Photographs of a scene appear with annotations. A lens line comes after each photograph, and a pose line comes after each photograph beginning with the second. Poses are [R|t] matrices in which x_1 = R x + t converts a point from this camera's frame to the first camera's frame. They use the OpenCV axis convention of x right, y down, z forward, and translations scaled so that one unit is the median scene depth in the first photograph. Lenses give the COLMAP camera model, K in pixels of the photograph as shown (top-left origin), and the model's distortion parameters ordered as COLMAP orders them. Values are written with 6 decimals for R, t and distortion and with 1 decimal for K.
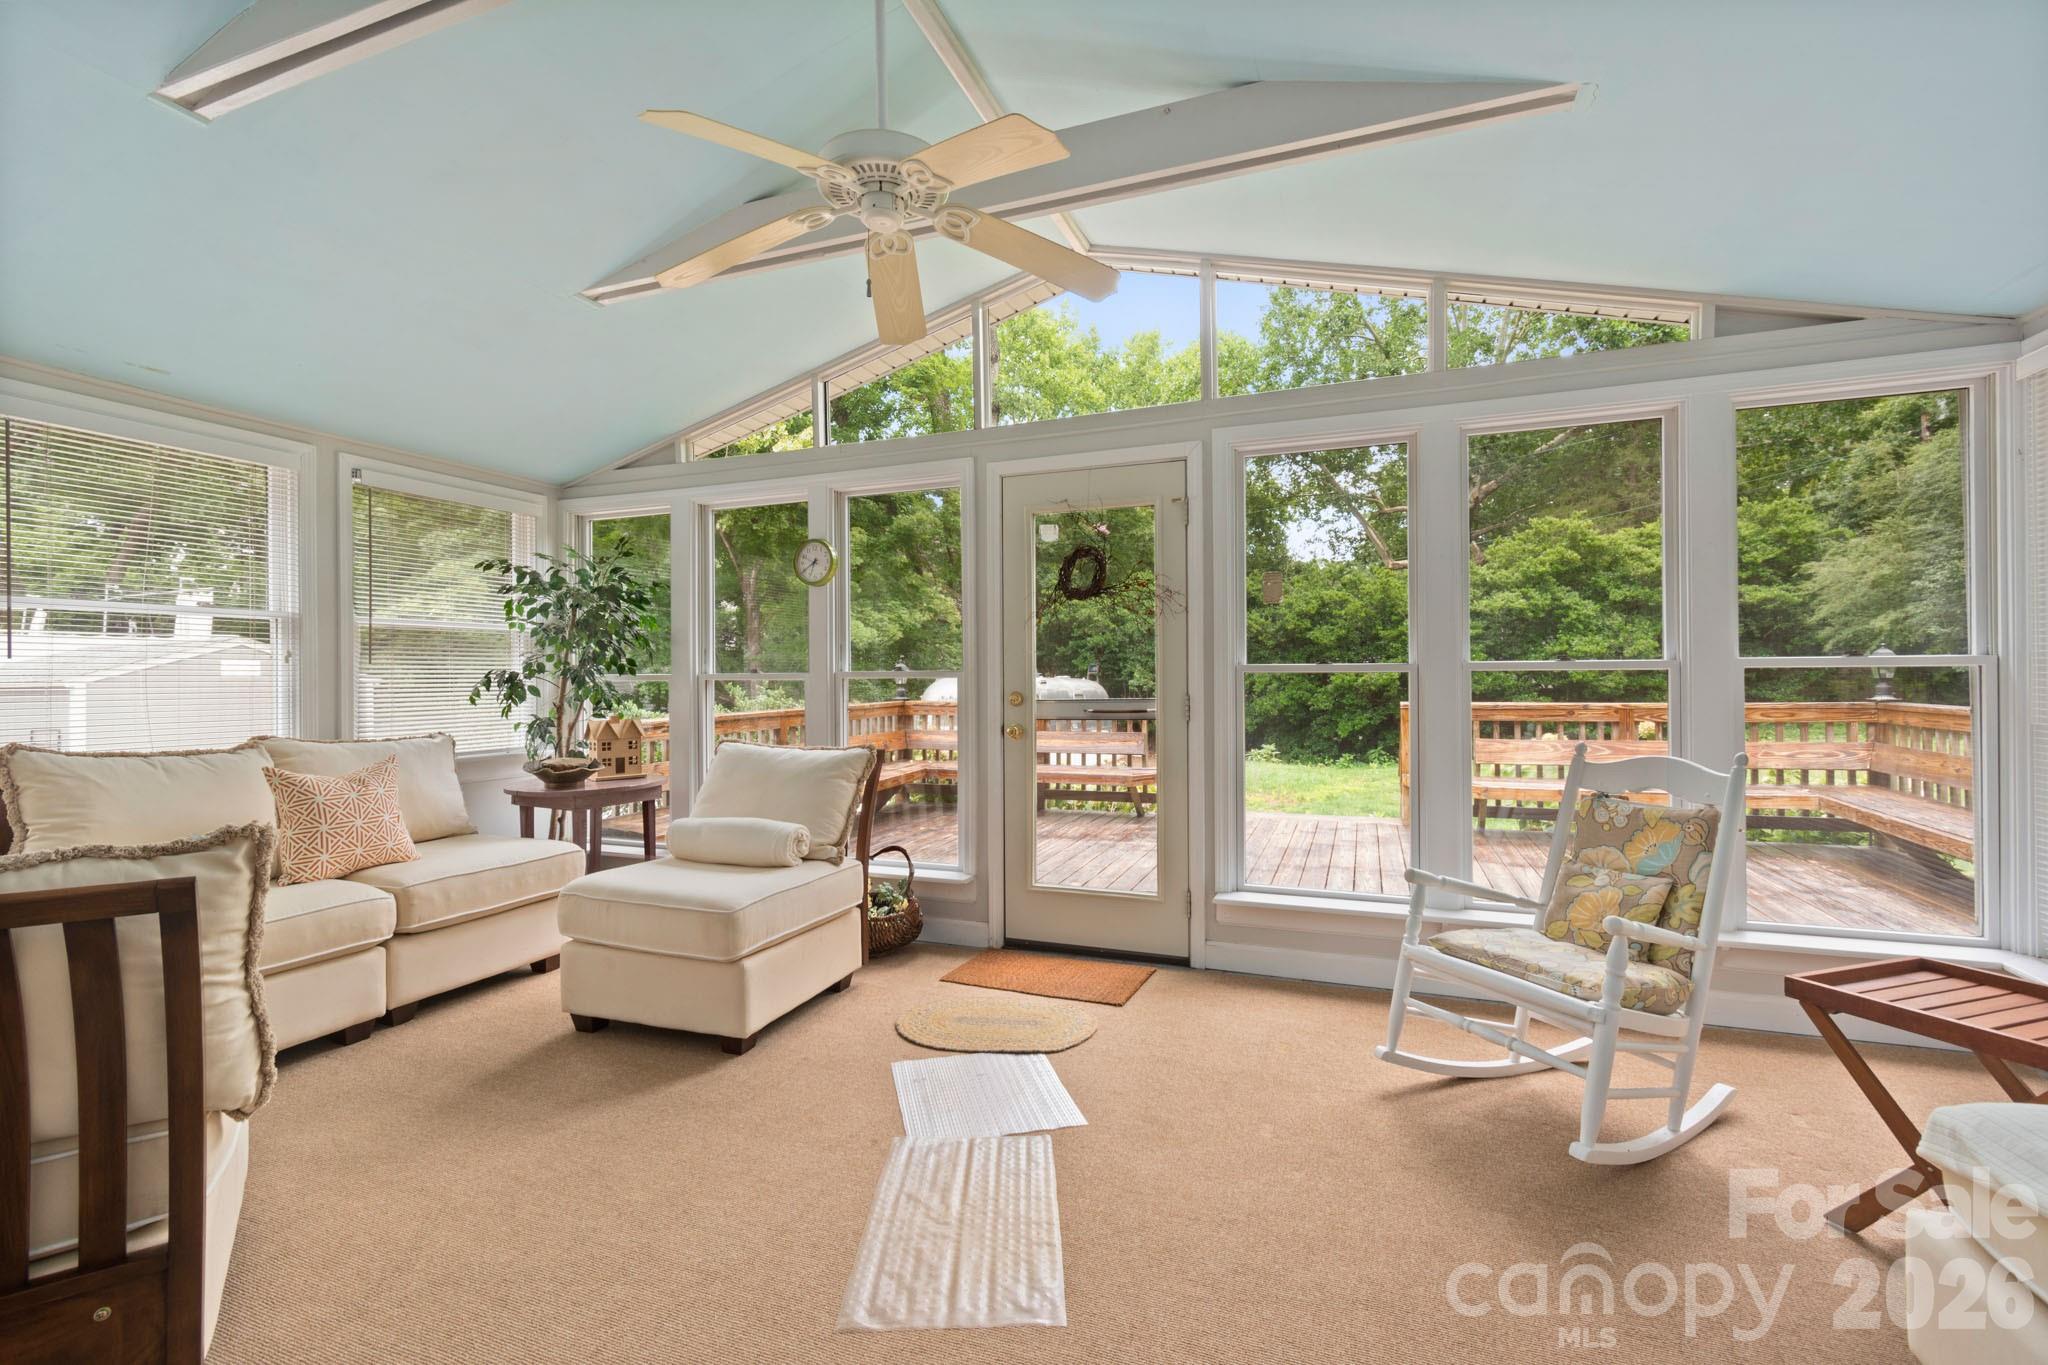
lens RADIAL K [[903.5, 0, 1019.2], [0, 903.5, 676.5], [0, 0, 1]] dist [-0.001209, -0.000573]
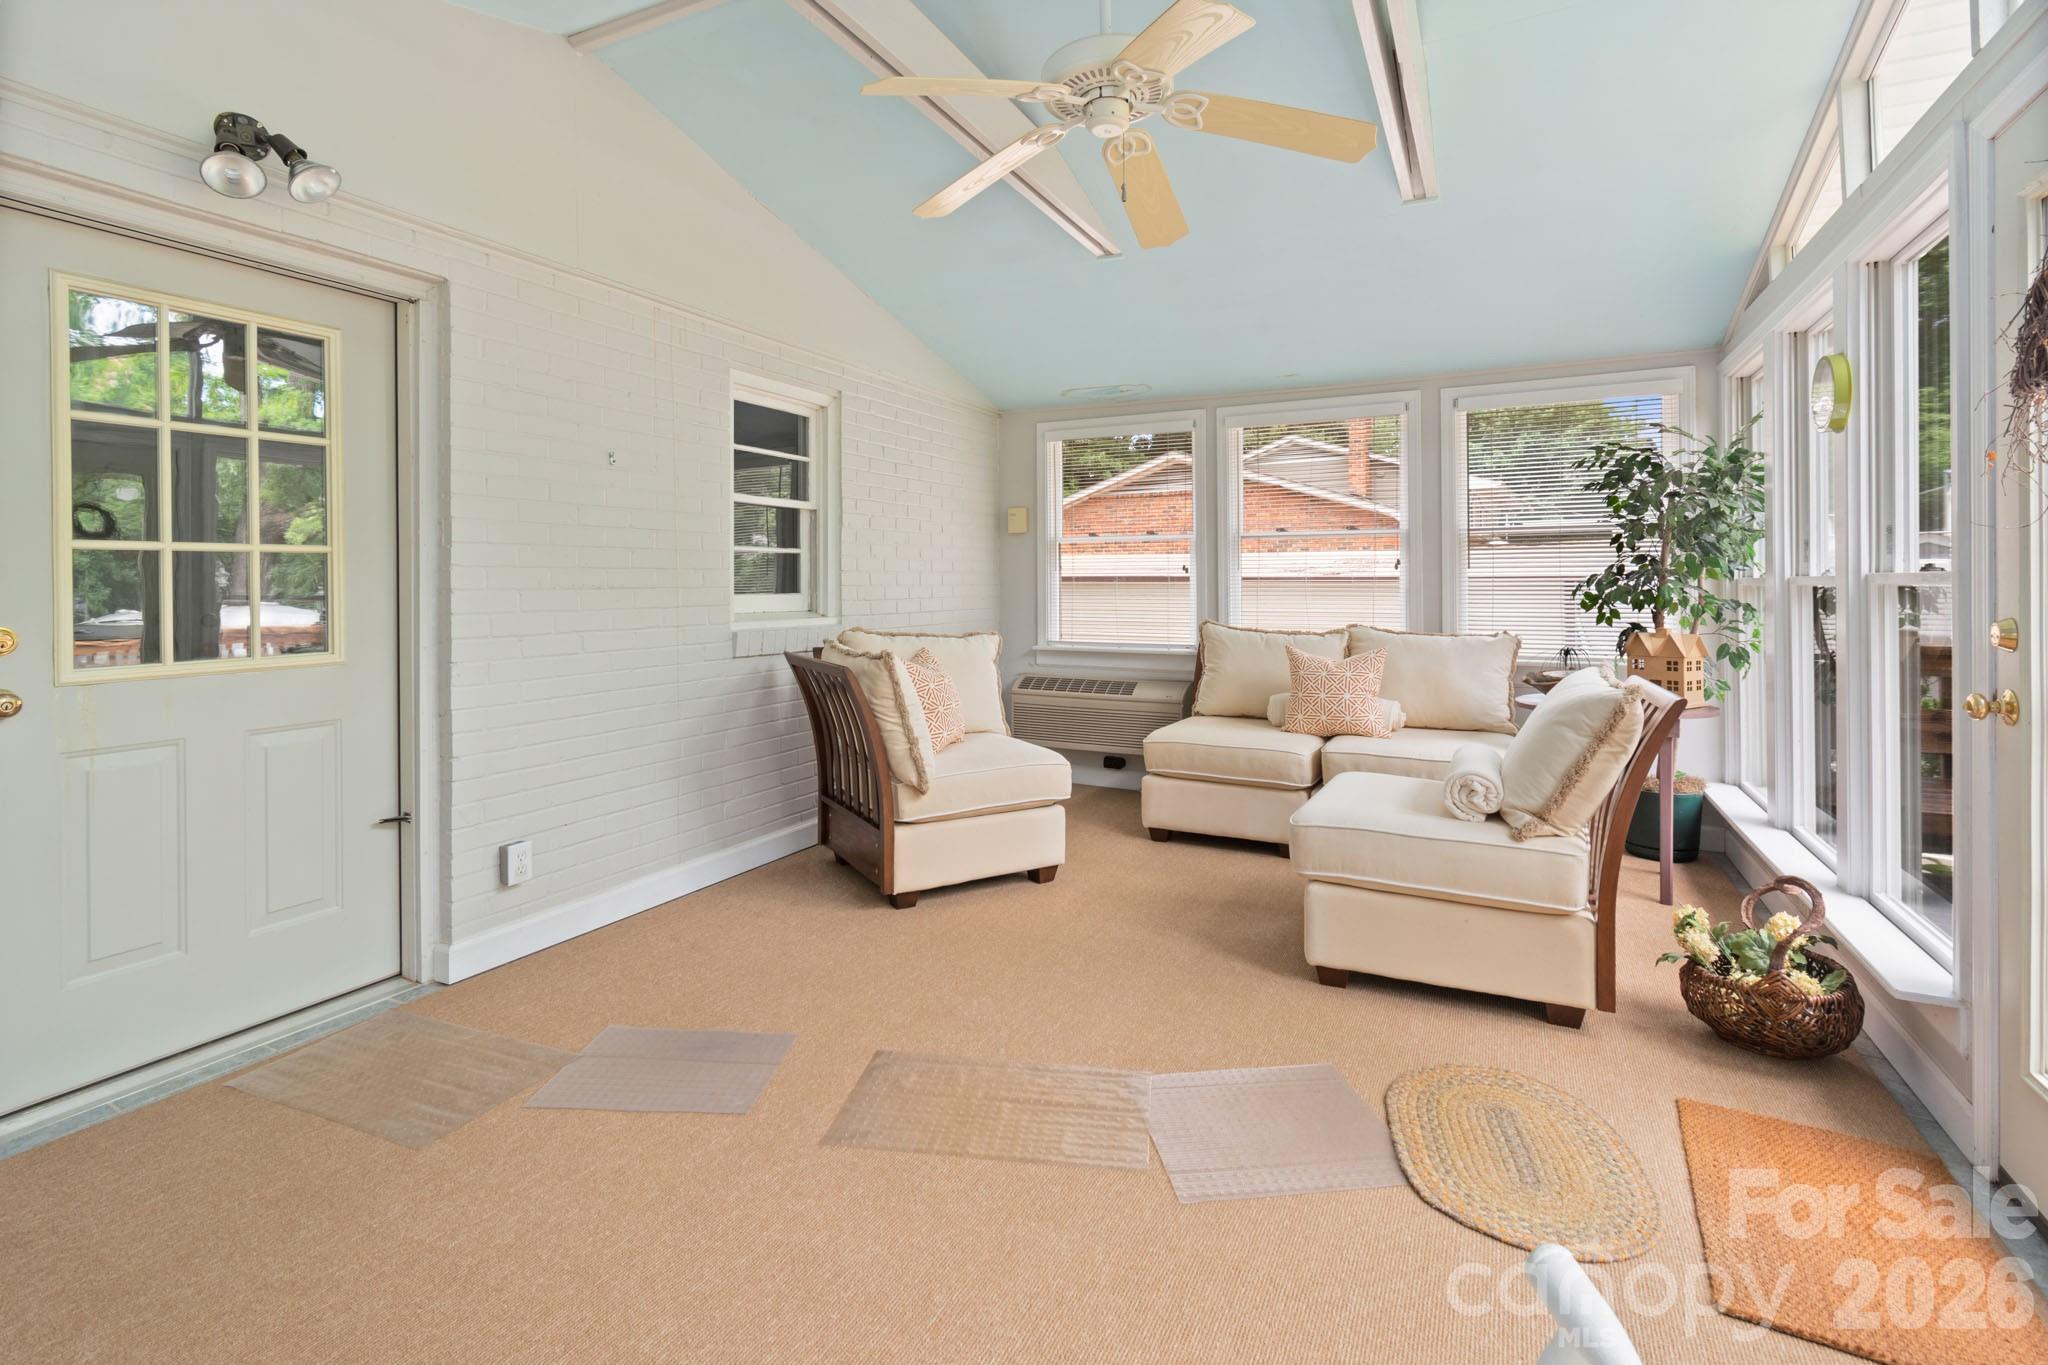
lens RADIAL K [[915.3, 0, 1024.2], [0, 915.3, 589.6], [0, 0, 1]] dist [-0.000662, -0.000188]
pose [[-0.099804, 0.009796, -0.994959, 0.500254], [0.002503, 0.999951, 0.009594, -0.001549], [0.995004, -0.001533, -0.099823, 0.591146]]
